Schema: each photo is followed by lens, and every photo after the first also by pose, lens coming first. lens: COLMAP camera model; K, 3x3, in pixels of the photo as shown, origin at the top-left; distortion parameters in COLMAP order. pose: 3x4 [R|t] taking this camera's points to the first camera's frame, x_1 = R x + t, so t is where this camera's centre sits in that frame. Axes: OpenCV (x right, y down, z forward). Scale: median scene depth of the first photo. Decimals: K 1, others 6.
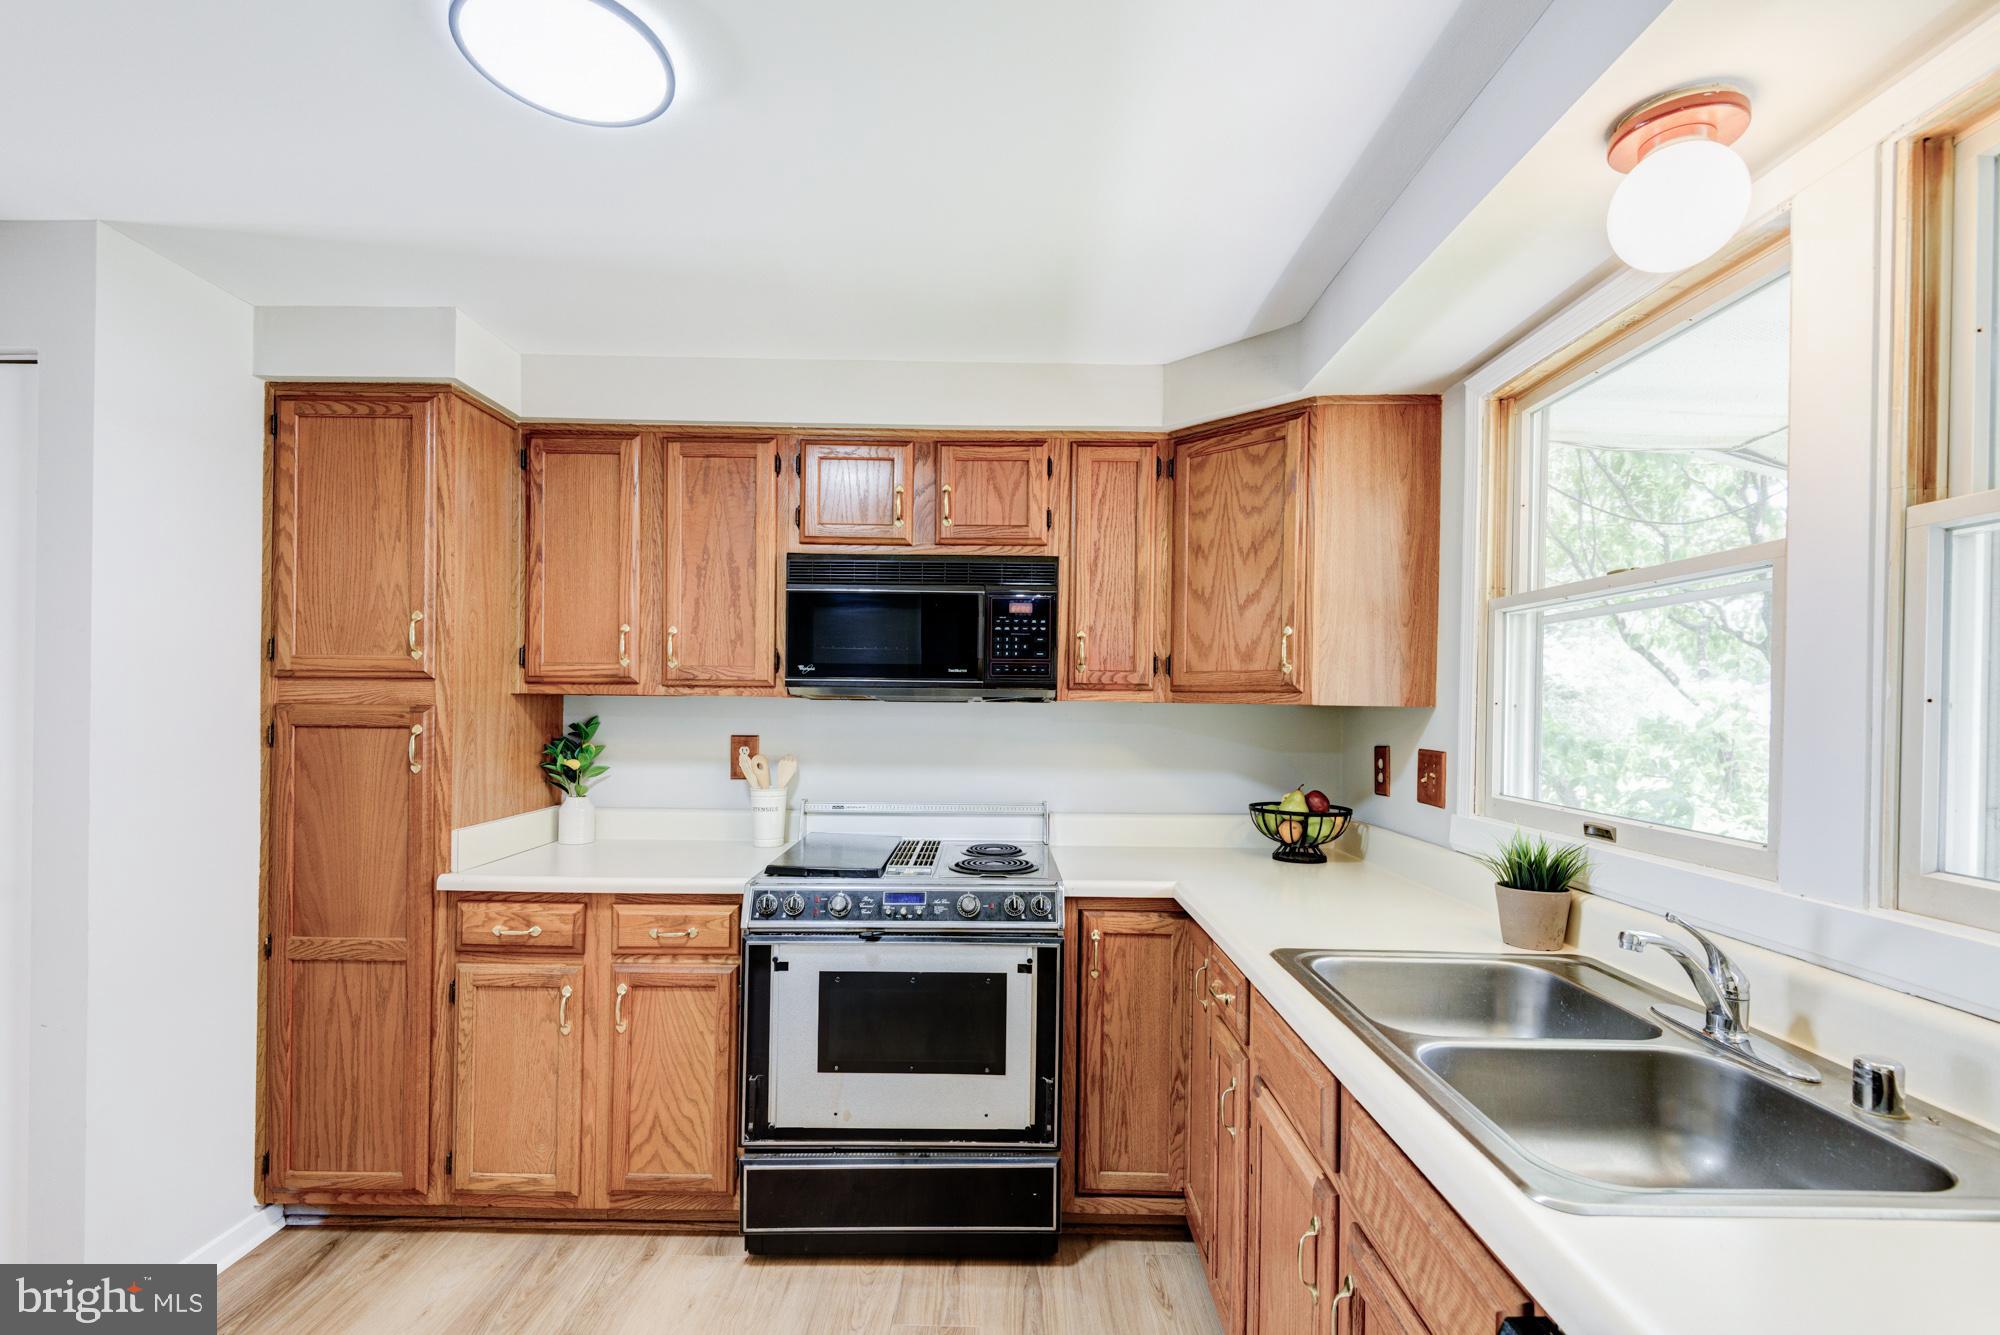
lens RADIAL K [[912.7, 0, 998.3], [0, 912.7, 703.4], [0, 0, 1]] dist [0.031371, -0.025789]
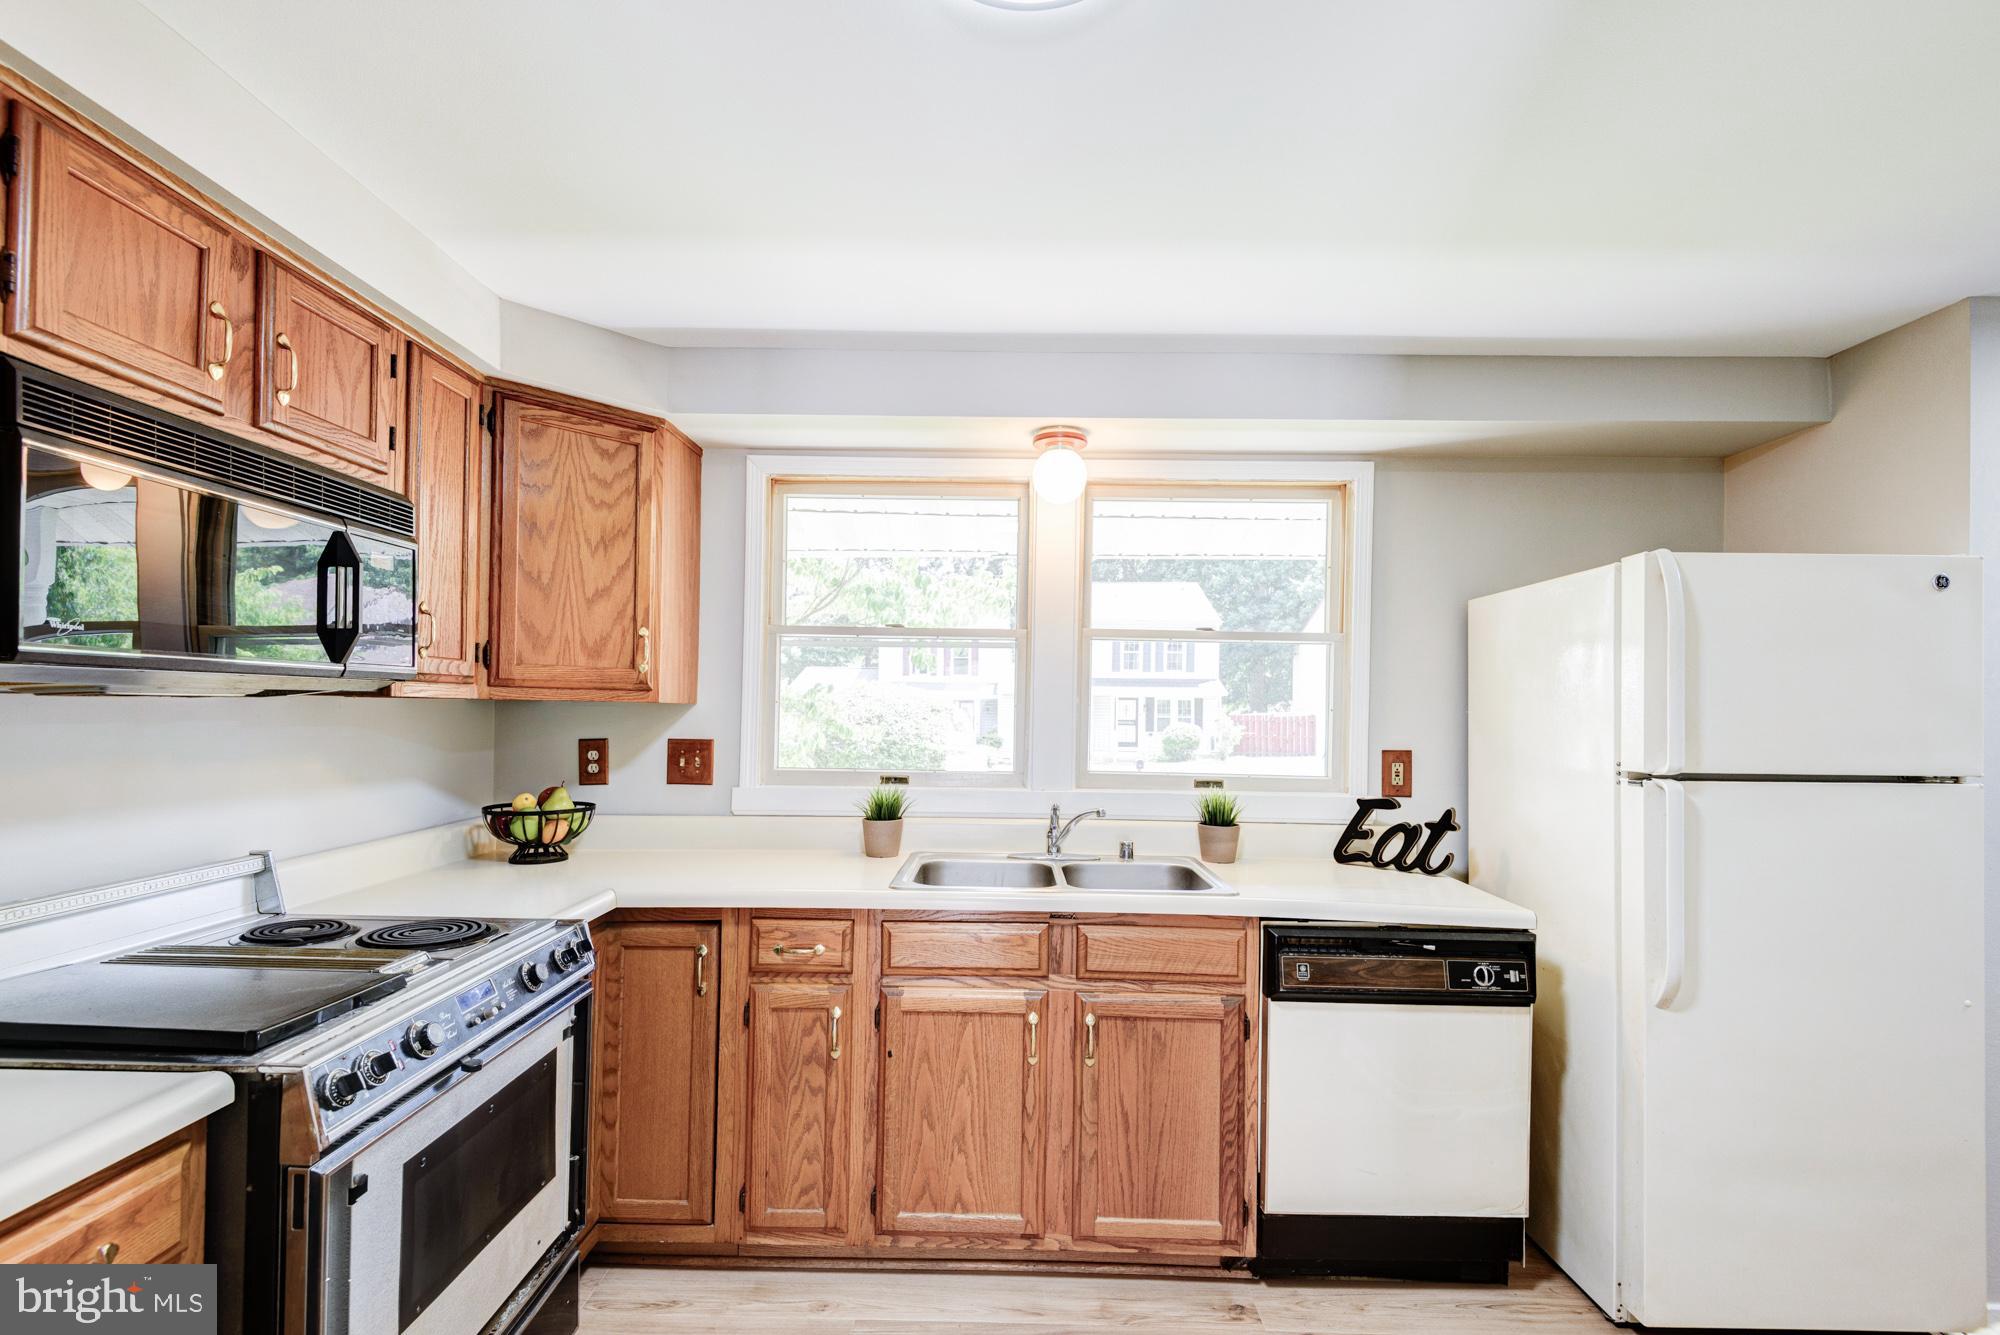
lens RADIAL K [[931.0, 0, 993.0], [0, 931.0, 700.0], [0, 0, 1]] dist [0.033410, -0.016316]
pose [[-0.001133, -0.001533, 0.999998, -0.713455], [-0.013229, 0.999911, 0.001518, -0.007298], [-0.999912, -0.013227, -0.001153, 0.564646]]
